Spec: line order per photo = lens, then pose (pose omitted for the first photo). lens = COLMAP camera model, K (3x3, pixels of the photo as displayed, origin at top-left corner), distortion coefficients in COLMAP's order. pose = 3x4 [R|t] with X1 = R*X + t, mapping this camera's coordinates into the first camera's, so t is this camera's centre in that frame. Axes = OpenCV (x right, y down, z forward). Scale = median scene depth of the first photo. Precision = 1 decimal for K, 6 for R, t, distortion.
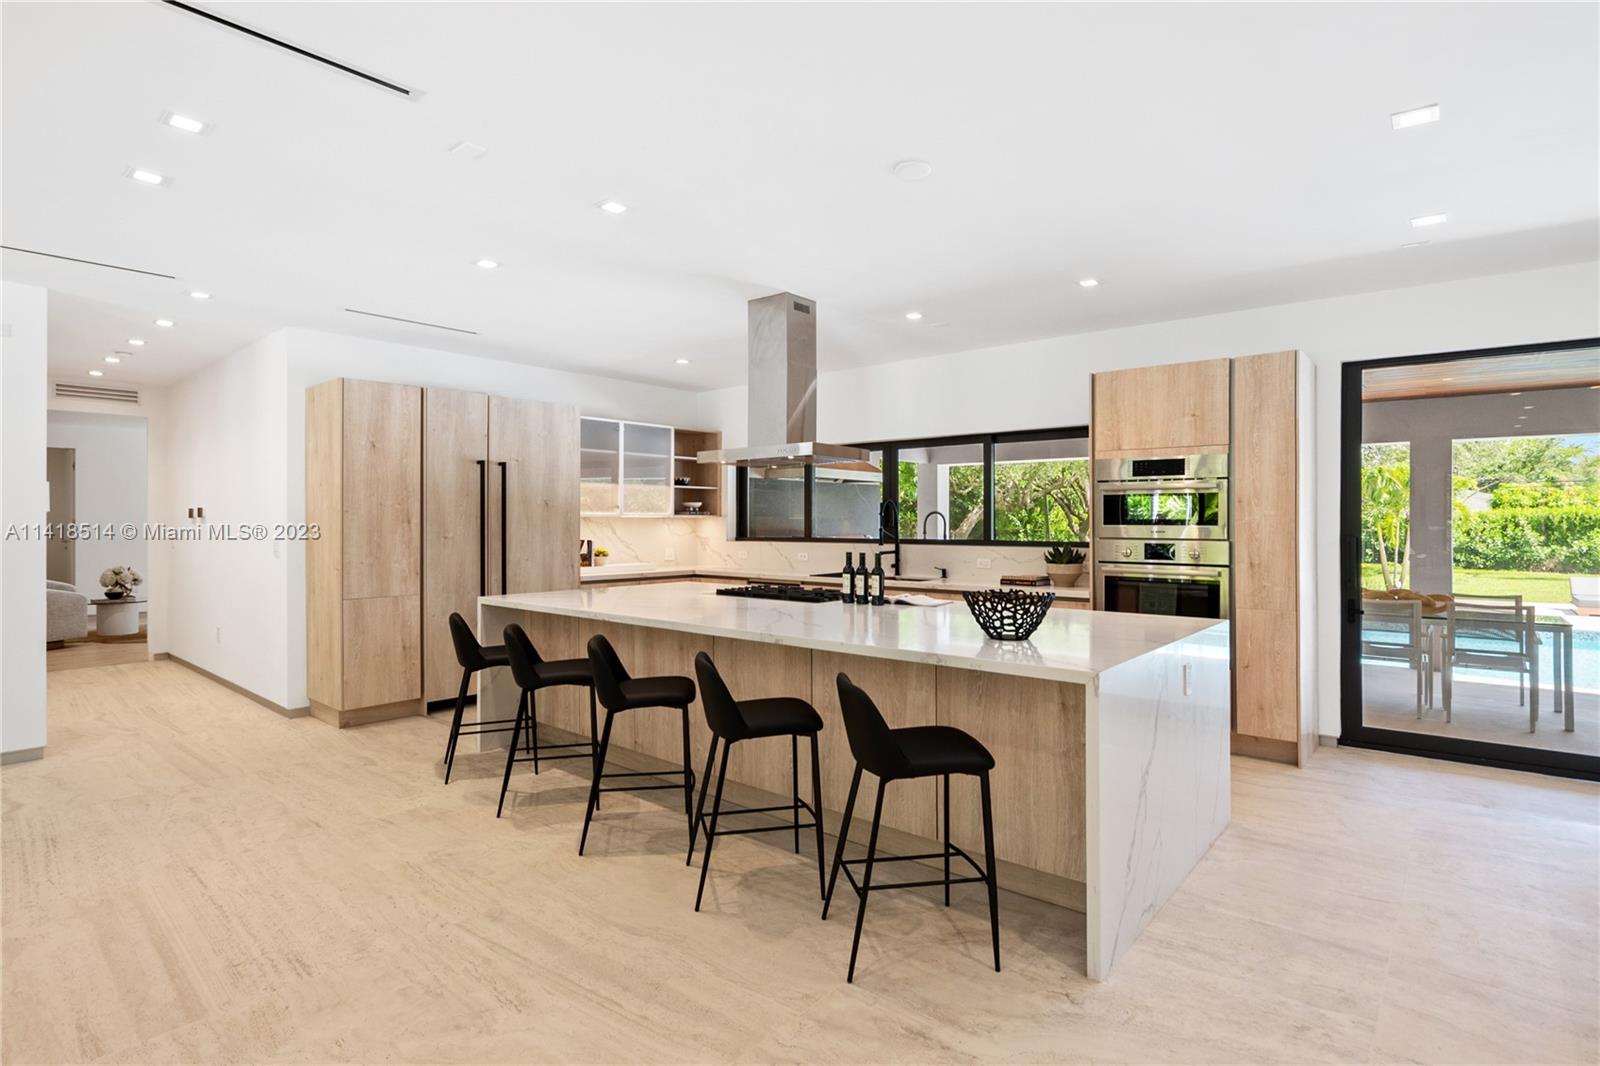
lens RADIAL K [[764.3, 0, 806.5], [0, 764.3, 529.0], [0, 0, 1]] dist [-0.006258, -0.001446]
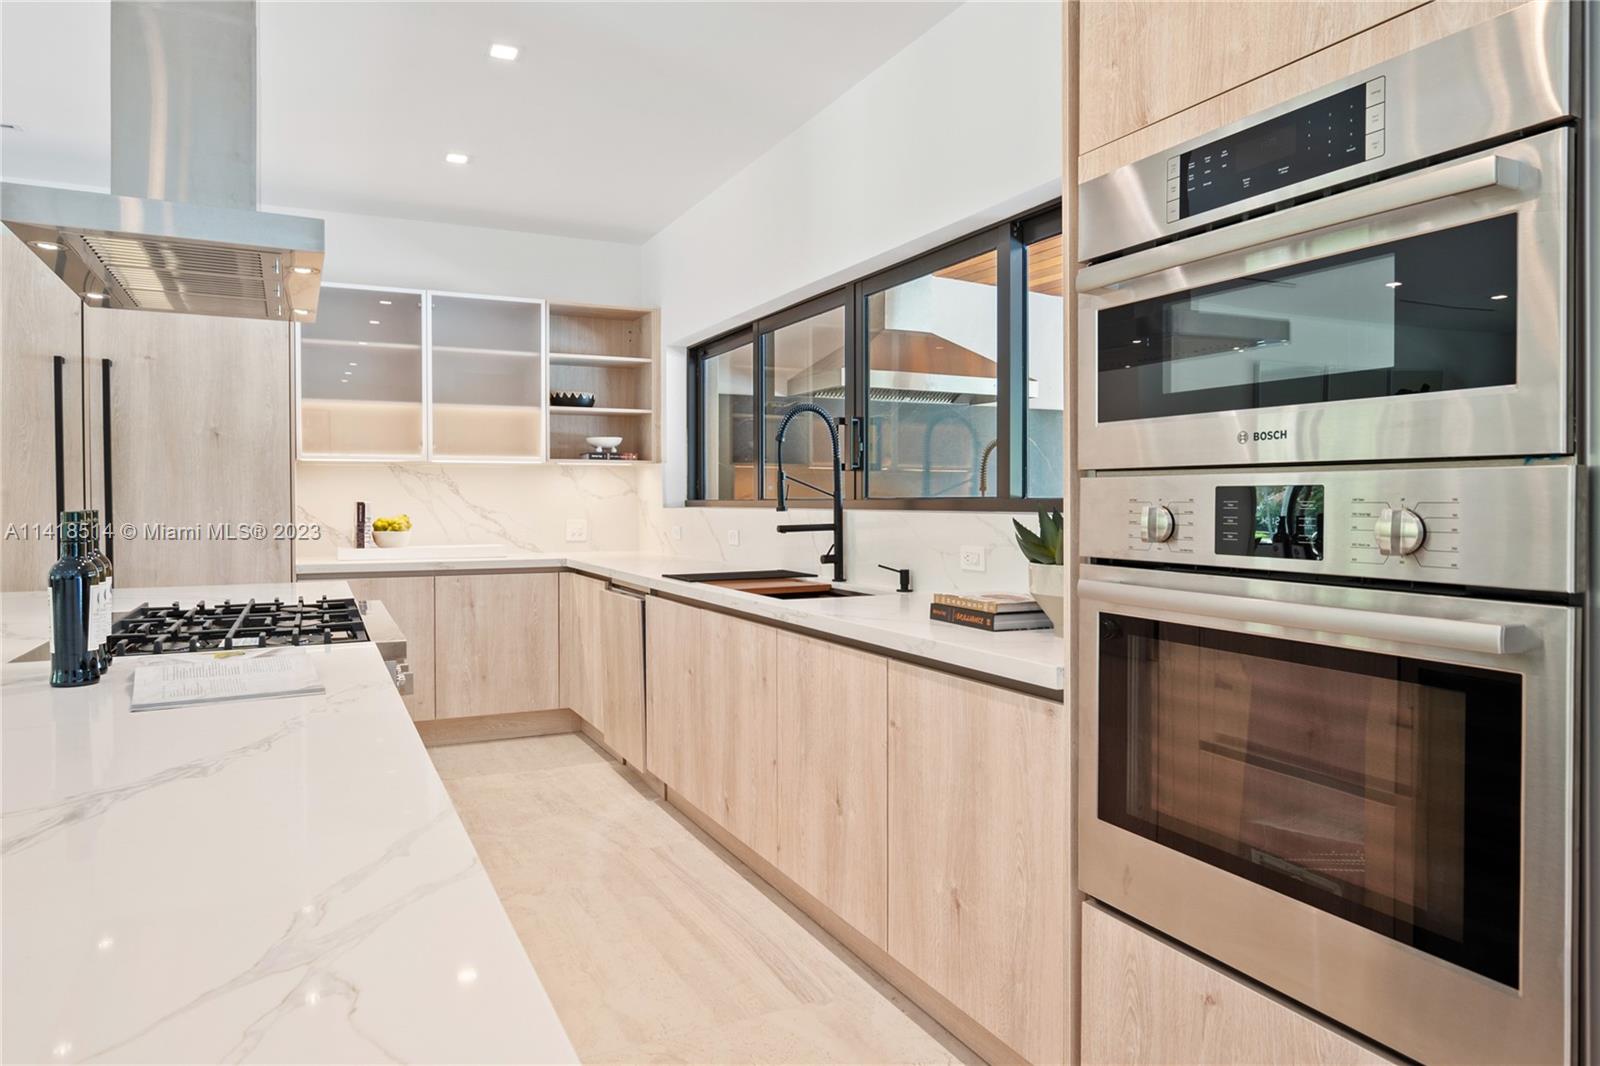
lens RADIAL K [[984.0, 0, 793.8], [0, 984.0, 519.1], [0, 0, 1]] dist [0.001444, 0.000762]
pose [[0.914736, 0.005828, -0.404009, 0.363010], [-0.000615, 0.999915, 0.013032, 0.020333], [0.404051, -0.011672, 0.914662, 0.538278]]
